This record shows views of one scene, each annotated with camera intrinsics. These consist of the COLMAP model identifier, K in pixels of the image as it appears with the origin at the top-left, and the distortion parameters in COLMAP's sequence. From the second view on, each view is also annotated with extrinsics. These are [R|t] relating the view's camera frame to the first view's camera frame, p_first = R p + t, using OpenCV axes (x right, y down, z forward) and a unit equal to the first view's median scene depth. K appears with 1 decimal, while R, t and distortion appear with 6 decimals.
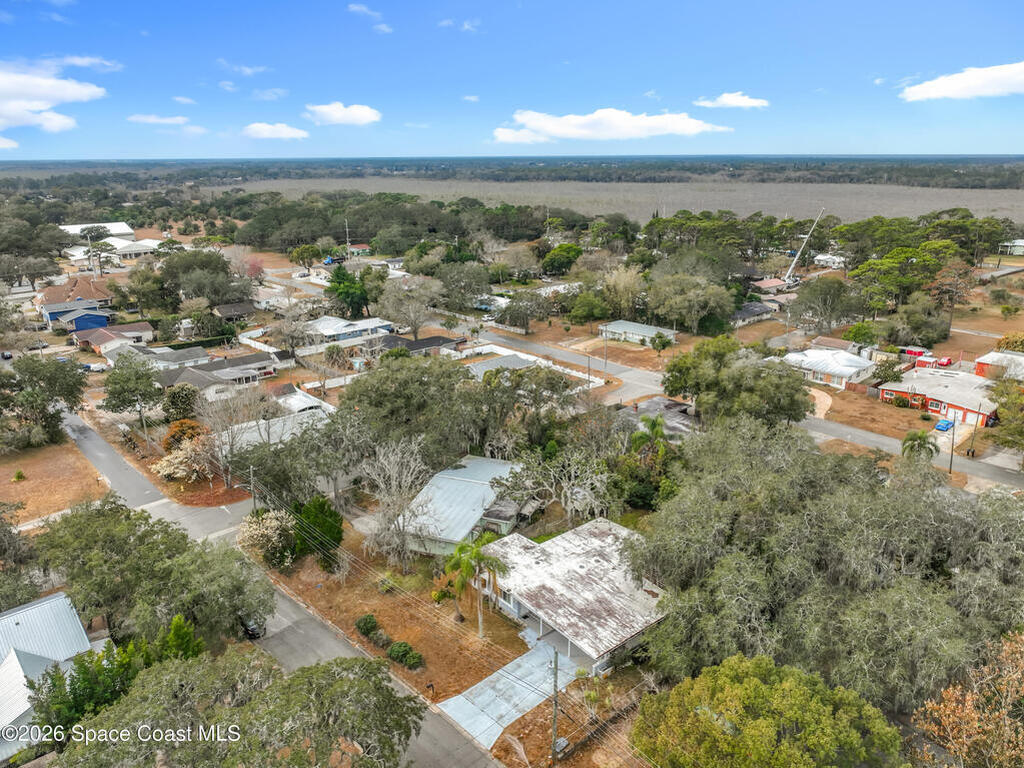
lens RADIAL K [[739.3, 0, 517.2], [0, 739.3, 382.4], [0, 0, 1]] dist [0.007730, 0.002884]
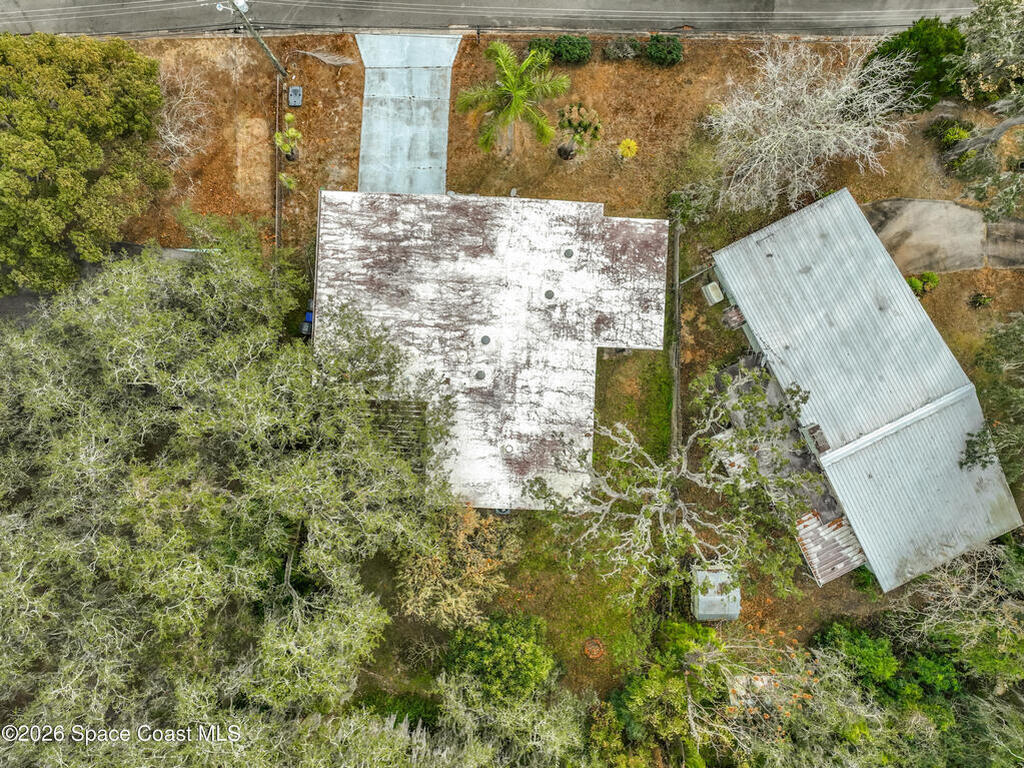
lens RADIAL K [[739.3, 0, 517.2], [0, 739.3, 382.4], [0, 0, 1]] dist [0.007730, 0.002884]
pose [[-0.683913, 0.729119, -0.025451, 0.114052], [-0.224922, -0.177534, 0.958067, -0.321584], [0.694026, 0.660959, 0.285412, 0.922415]]
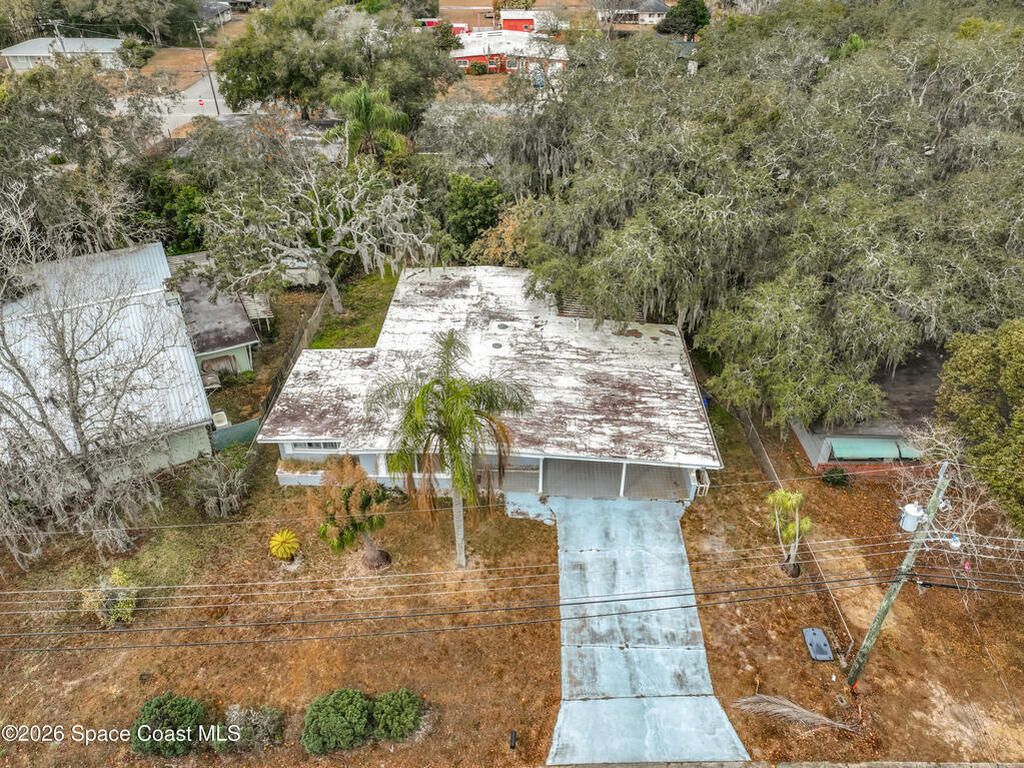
lens RADIAL K [[739.3, 0, 517.2], [0, 739.3, 382.4], [0, 0, 1]] dist [0.007730, 0.002884]
pose [[0.669437, -0.416137, 0.615373, -0.244343], [0.219435, 0.902181, 0.371372, 0.088150], [-0.709720, -0.113576, 0.695269, 0.661173]]
